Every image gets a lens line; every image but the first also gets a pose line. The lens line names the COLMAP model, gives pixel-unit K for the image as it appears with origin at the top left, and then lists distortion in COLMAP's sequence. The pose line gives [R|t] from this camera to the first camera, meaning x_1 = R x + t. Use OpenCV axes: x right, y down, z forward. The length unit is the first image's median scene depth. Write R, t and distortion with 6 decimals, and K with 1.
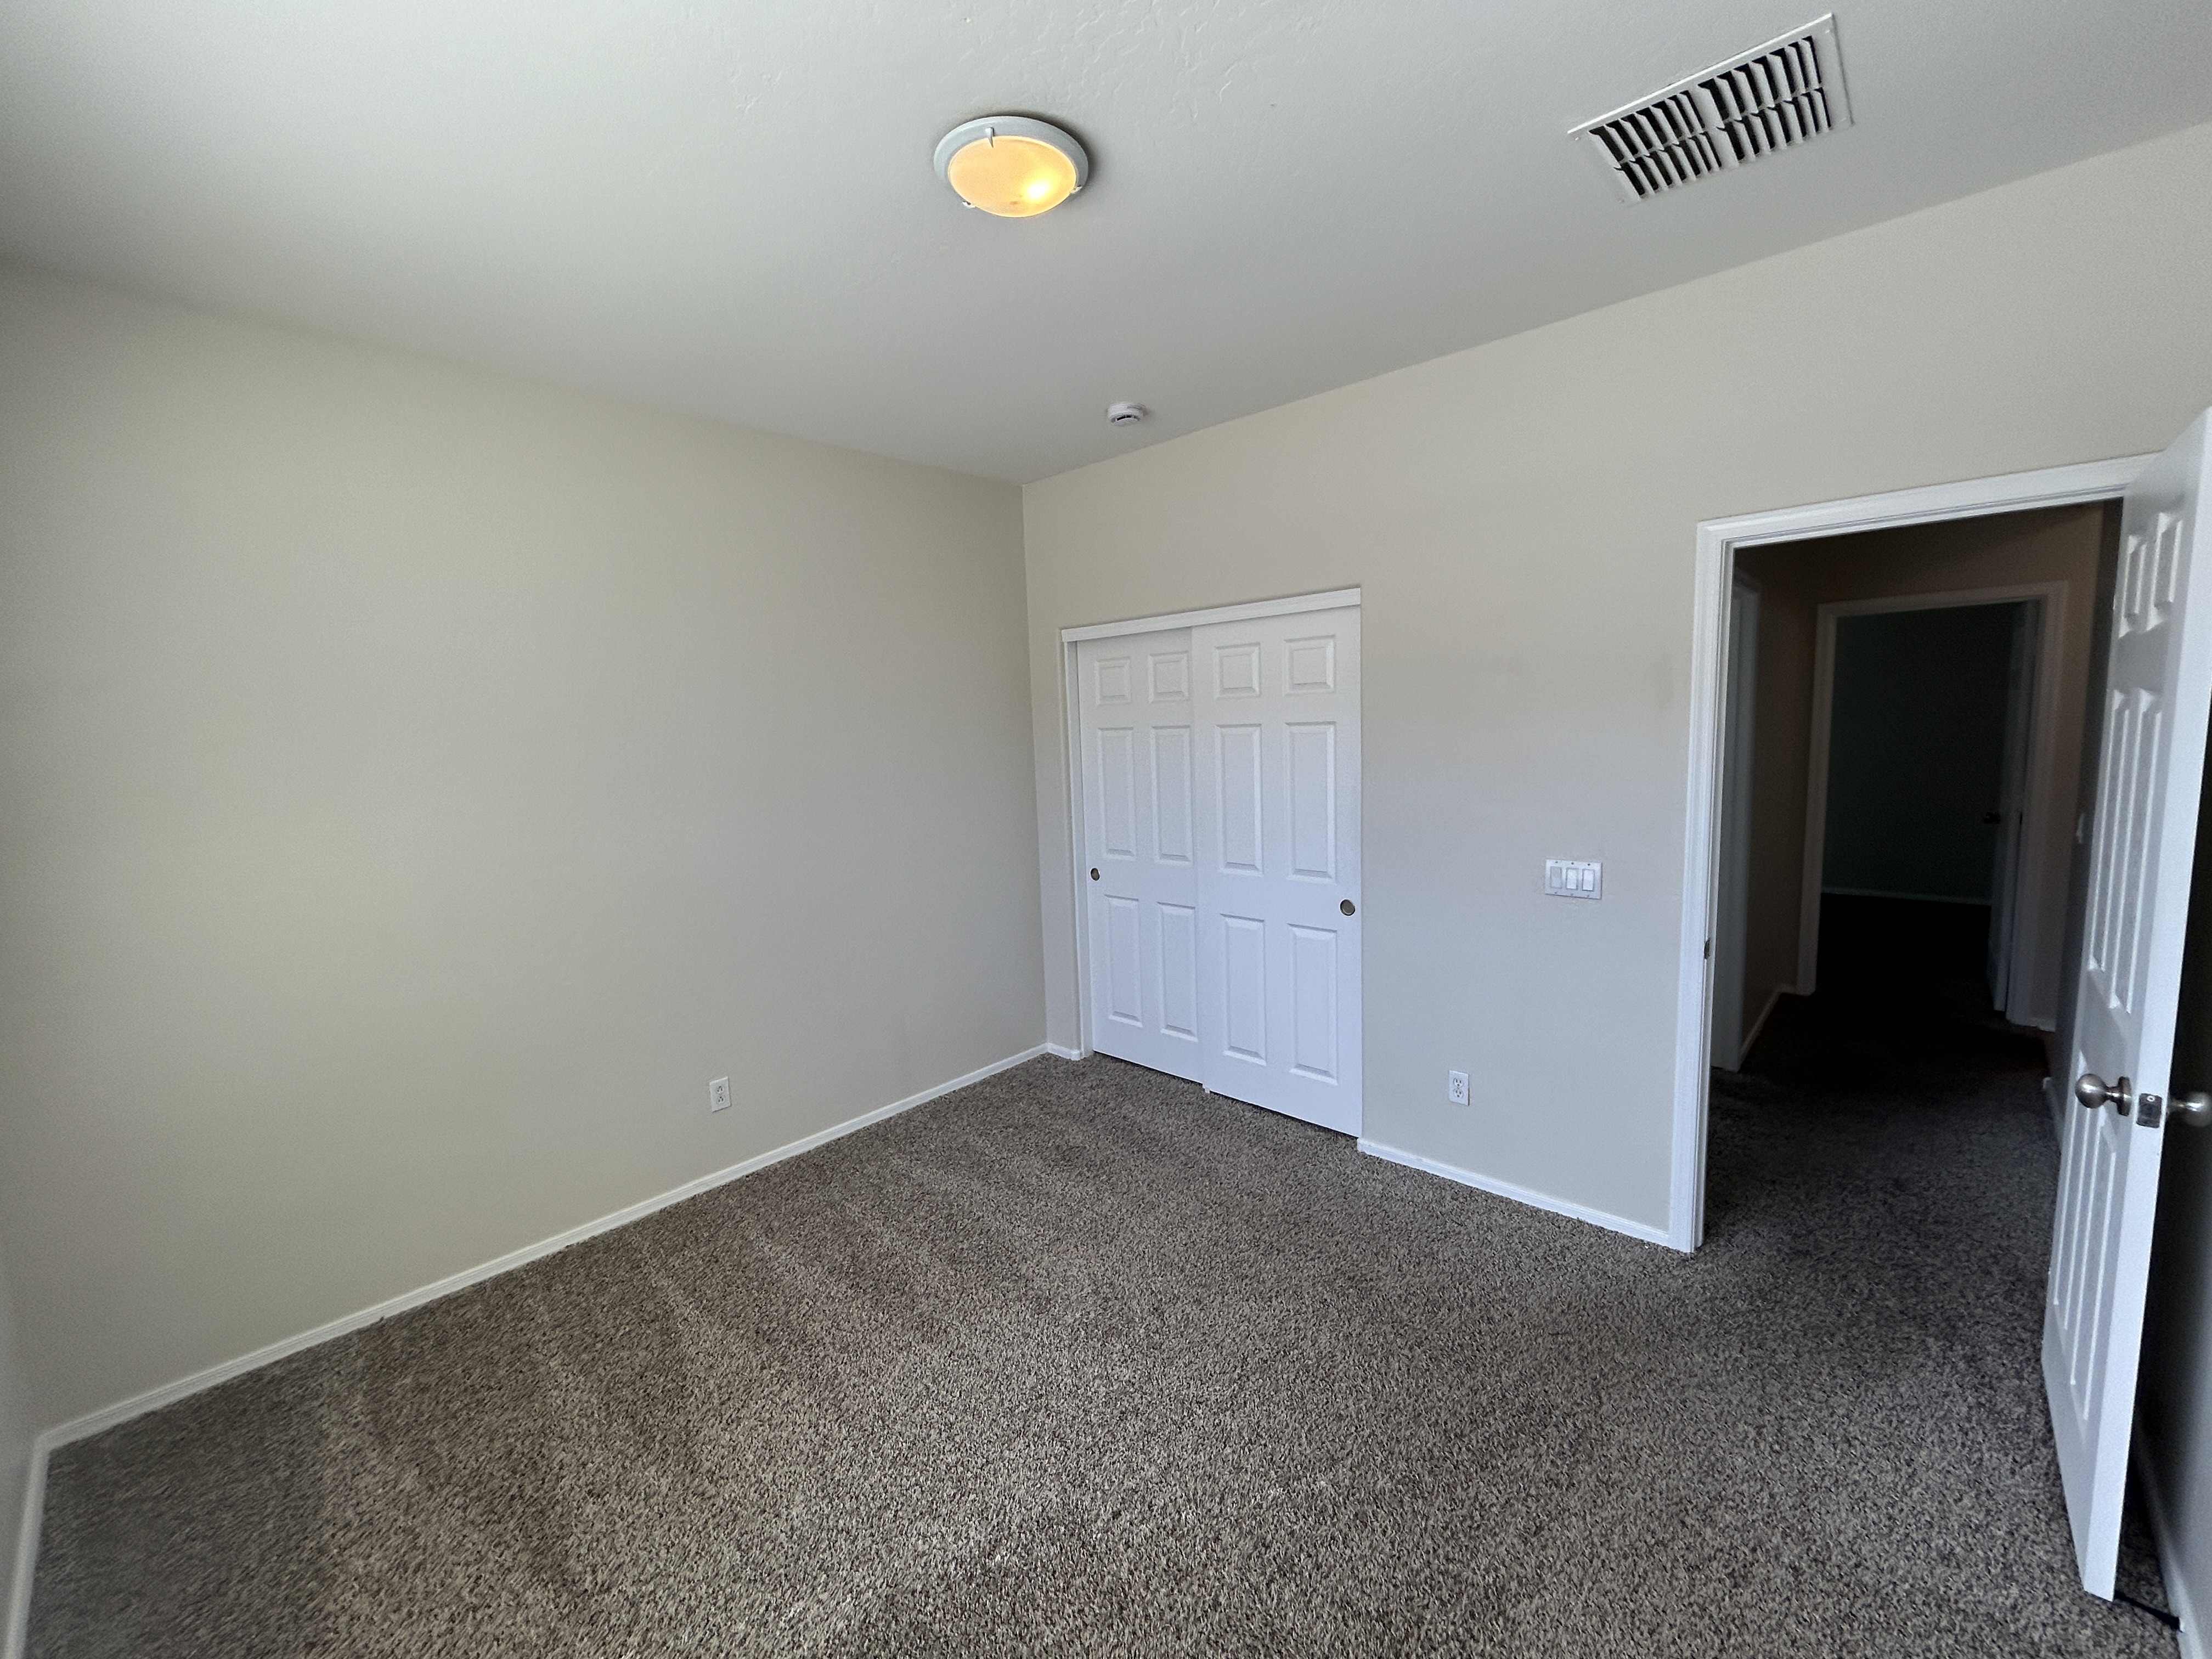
lens RADIAL K [[909.5, 0, 1123.6], [0, 909.5, 820.1], [0, 0, 1]] dist [-0.000650, 0.000190]
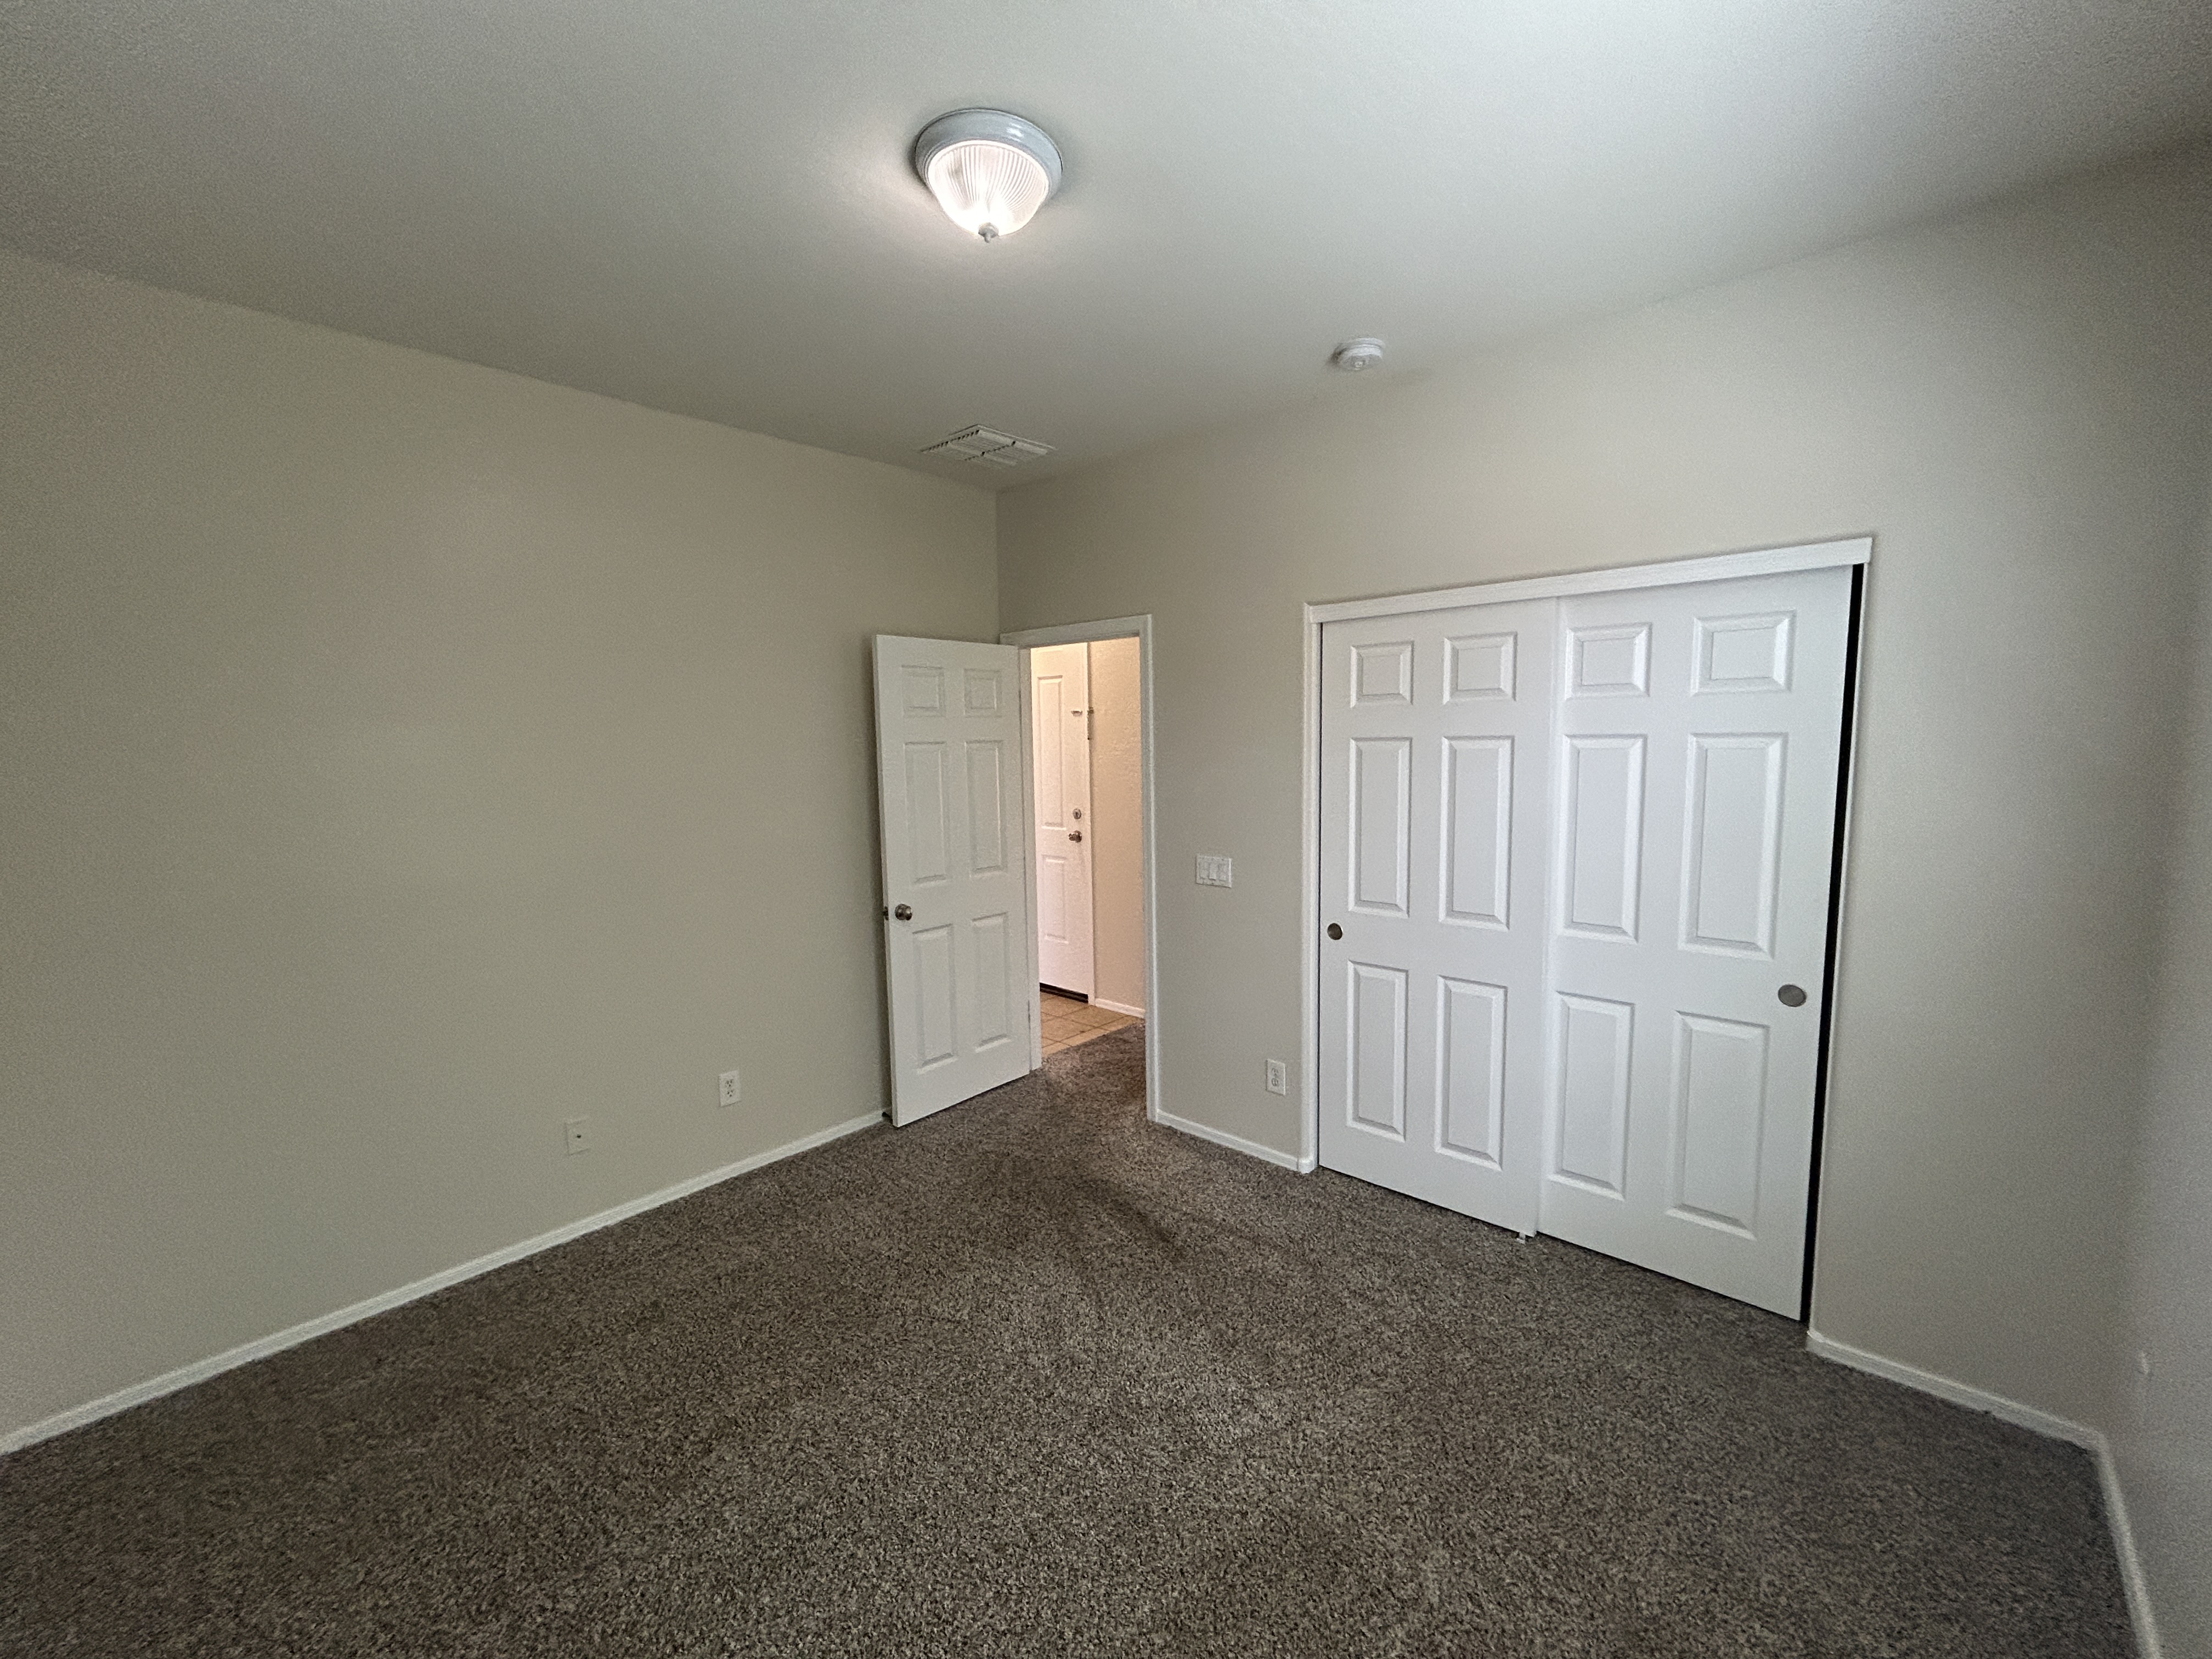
lens RADIAL K [[909.5, 0, 1123.6], [0, 909.5, 820.1], [0, 0, 1]] dist [-0.000650, 0.000190]
pose [[0.995276, 0.011330, 0.096425, -0.283936], [-0.009958, 0.999842, -0.014706, -0.020099], [-0.096576, 0.013676, 0.995232, 0.275472]]
